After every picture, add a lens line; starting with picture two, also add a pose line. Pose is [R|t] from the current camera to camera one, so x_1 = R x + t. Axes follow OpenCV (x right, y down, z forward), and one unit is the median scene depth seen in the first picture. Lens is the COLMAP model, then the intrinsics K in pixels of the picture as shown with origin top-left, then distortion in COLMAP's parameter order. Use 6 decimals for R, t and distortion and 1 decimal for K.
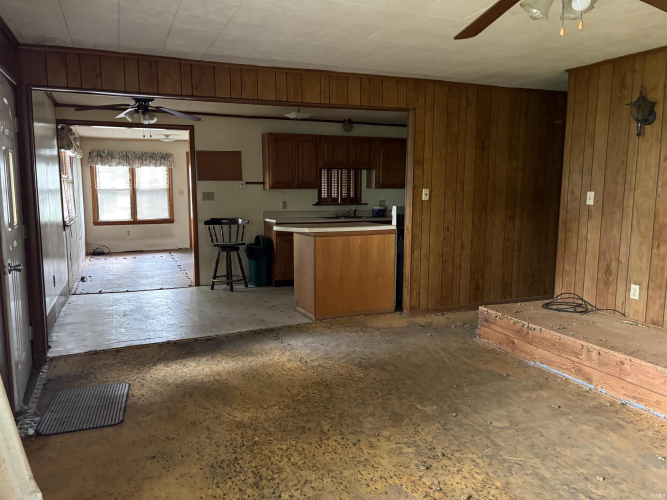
lens RADIAL K [[500.7, 0, 334.9], [0, 500.7, 249.1], [0, 0, 1]] dist [-0.000132, -0.010178]
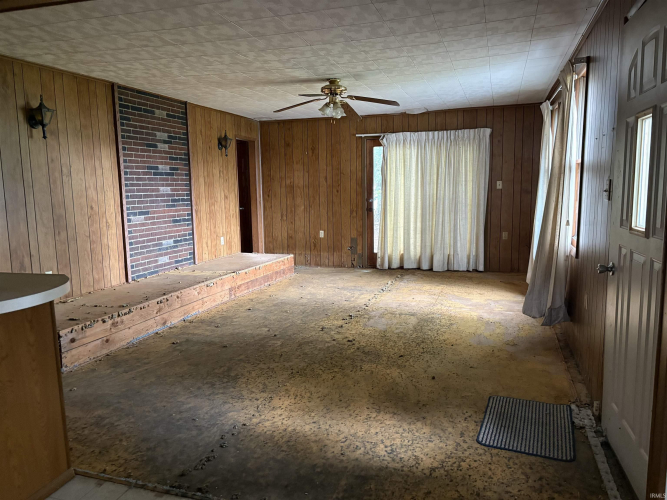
lens RADIAL K [[500.7, 0, 336.5], [0, 500.7, 250.8], [0, 0, 1]] dist [-0.000132, -0.010178]
pose [[-0.747912, -0.078580, 0.659131, -0.596681], [0.100271, 0.968200, 0.229203, -0.160413], [-0.656181, 0.237516, -0.716249, 1.325574]]
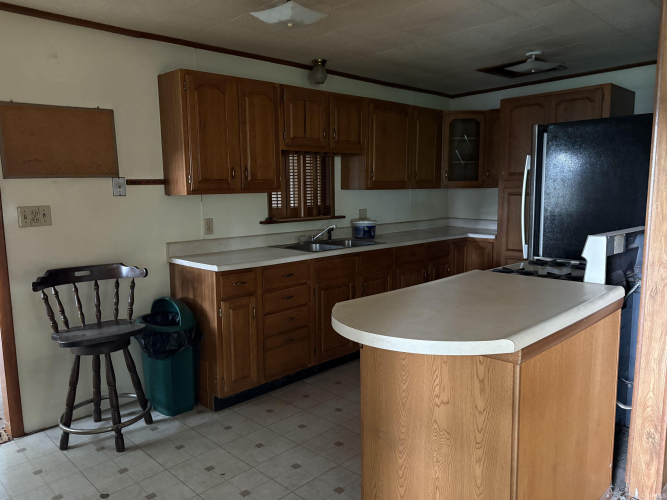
lens RADIAL K [[500.7, 0, 336.3], [0, 500.7, 249.2], [0, 0, 1]] dist [-0.000132, -0.010178]
pose [[0.937633, -0.055791, 0.343121, -0.170651], [0.053690, 0.998435, 0.015626, -0.074597], [-0.343455, 0.003771, 0.939161, 0.554867]]
